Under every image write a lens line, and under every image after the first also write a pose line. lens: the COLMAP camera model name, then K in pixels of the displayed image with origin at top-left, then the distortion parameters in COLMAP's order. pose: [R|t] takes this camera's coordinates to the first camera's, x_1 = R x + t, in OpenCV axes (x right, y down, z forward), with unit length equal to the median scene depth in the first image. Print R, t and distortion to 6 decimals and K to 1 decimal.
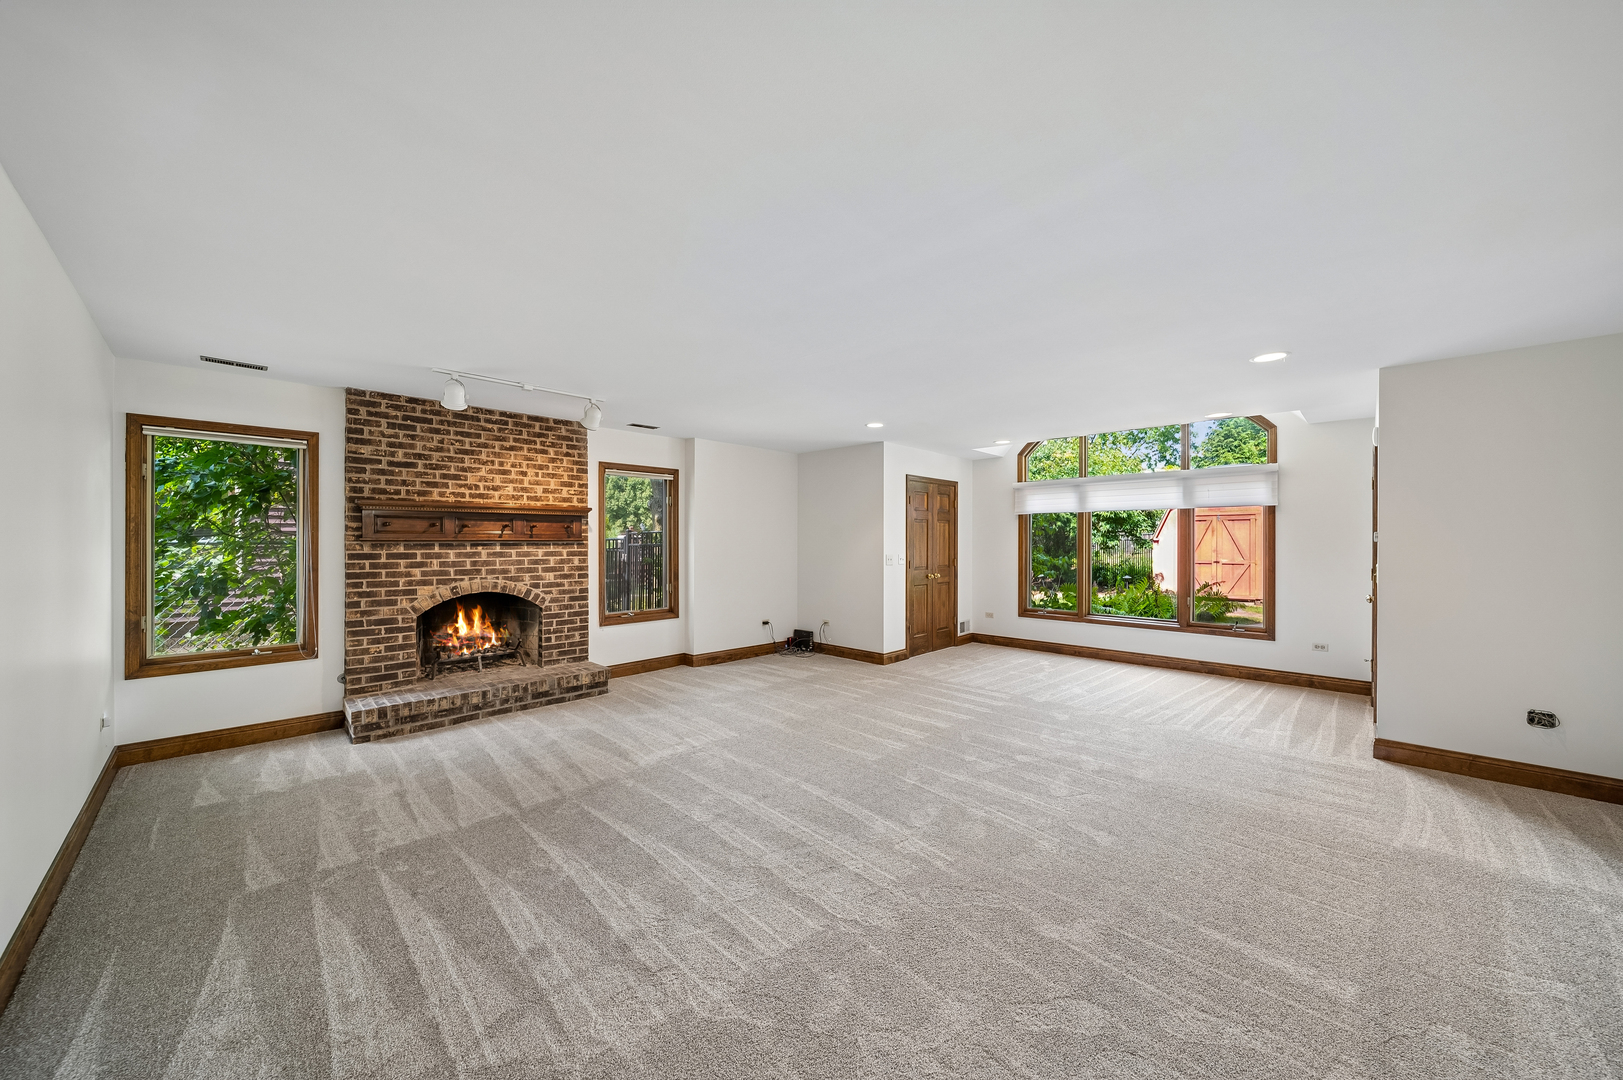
lens RADIAL K [[576.6, 0, 812.3], [0, 576.6, 542.6], [0, 0, 1]] dist [-0.011861, -0.000062]
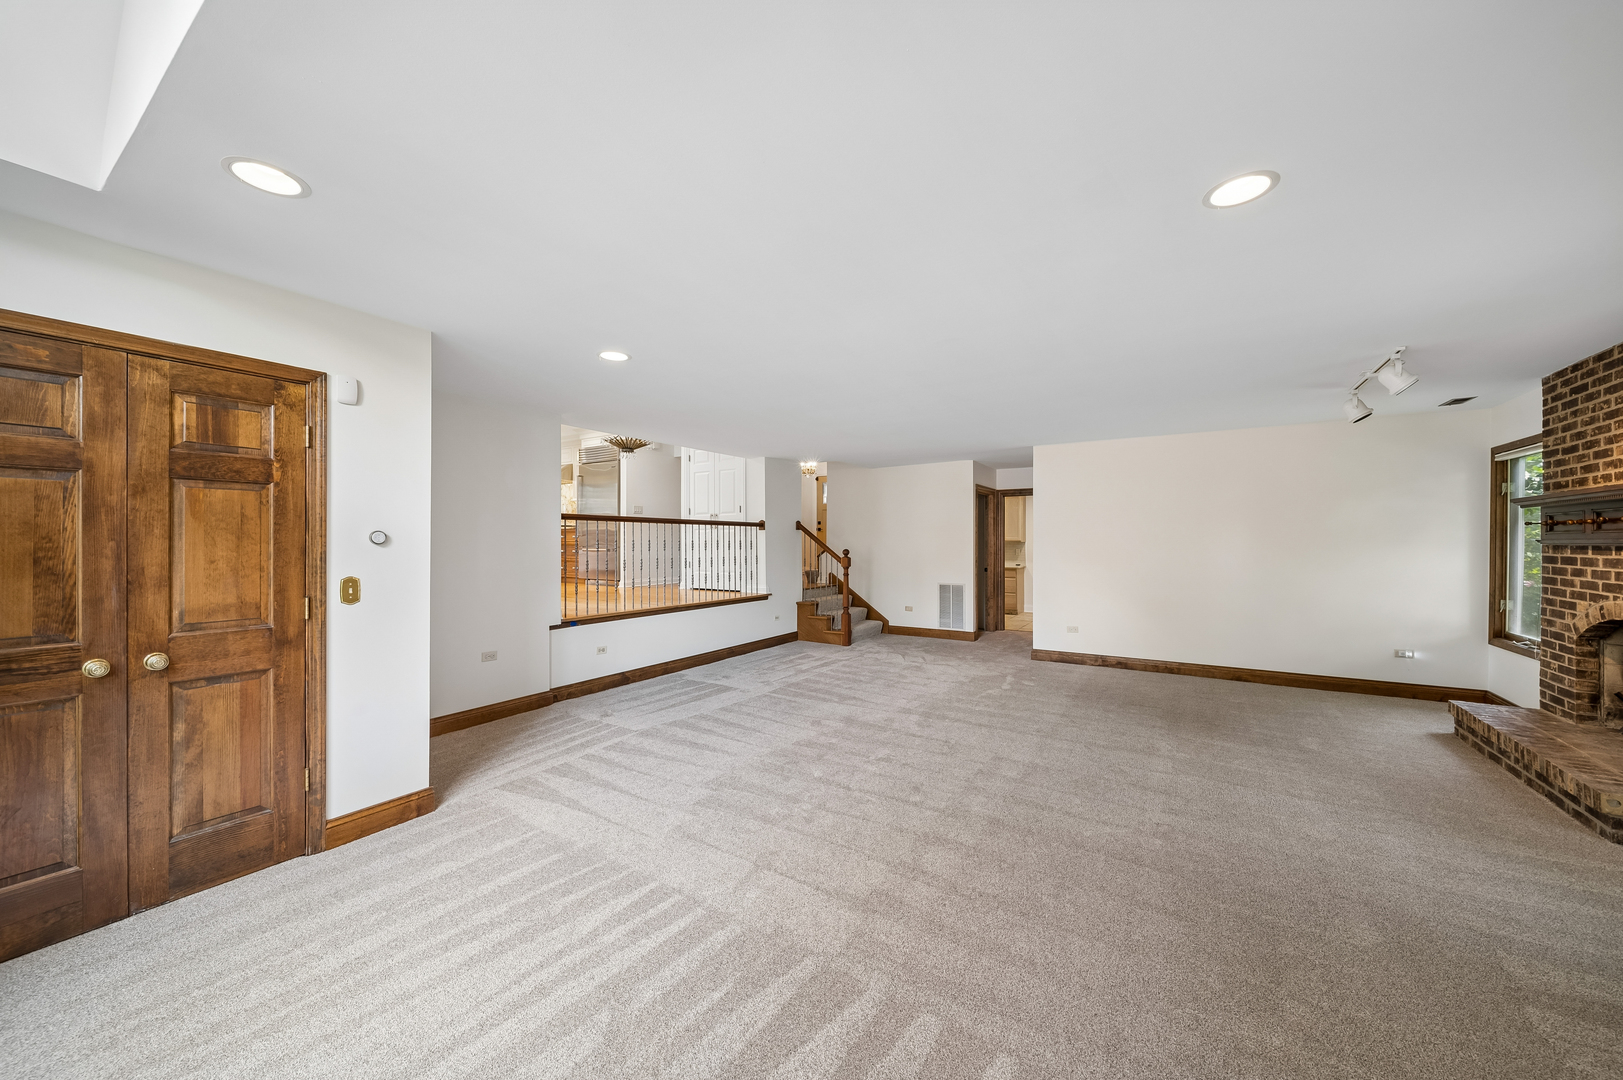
lens RADIAL K [[576.6, 0, 812.0], [0, 576.6, 541.8], [0, 0, 1]] dist [-0.011861, -0.000062]
pose [[-0.981286, 0.000416, -0.192557, 0.494039], [-0.000209, 0.999995, 0.003221, -0.006333], [0.192557, 0.003201, -0.981281, 1.540856]]
